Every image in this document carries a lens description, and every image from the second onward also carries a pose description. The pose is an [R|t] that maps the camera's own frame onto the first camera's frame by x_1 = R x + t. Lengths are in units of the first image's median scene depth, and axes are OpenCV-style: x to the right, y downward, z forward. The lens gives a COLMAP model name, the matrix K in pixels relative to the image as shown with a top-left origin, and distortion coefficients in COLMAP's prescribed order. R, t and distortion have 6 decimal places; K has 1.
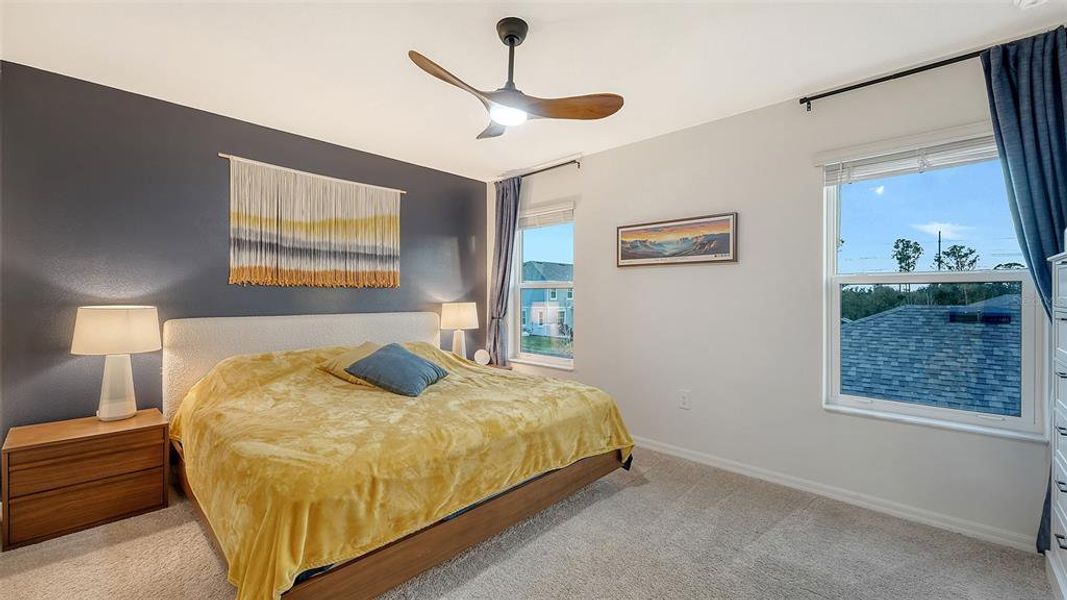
lens RADIAL K [[426.4, 0, 533.5], [0, 426.4, 300.0], [0, 0, 1]] dist [-0.000462, -0.000084]
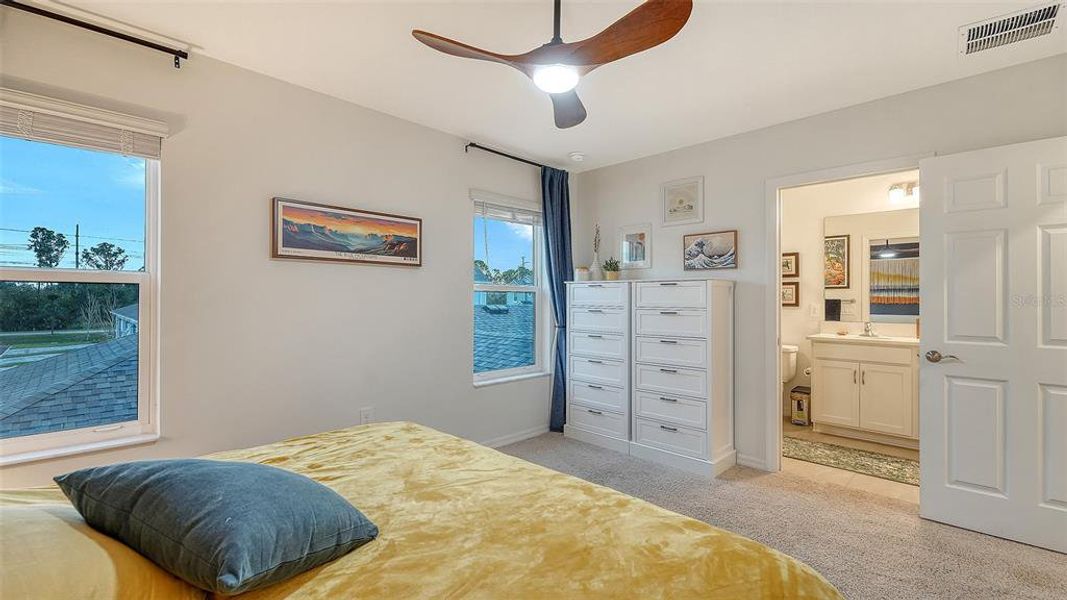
lens RADIAL K [[467.8, 0, 536.1], [0, 467.8, 293.6], [0, 0, 1]] dist [-0.000675, -0.000123]
pose [[0.008640, 0.009706, 0.999916, -0.542529], [0.005283, 0.999938, -0.009752, -0.009827], [-0.999949, 0.005367, 0.008588, 0.585233]]
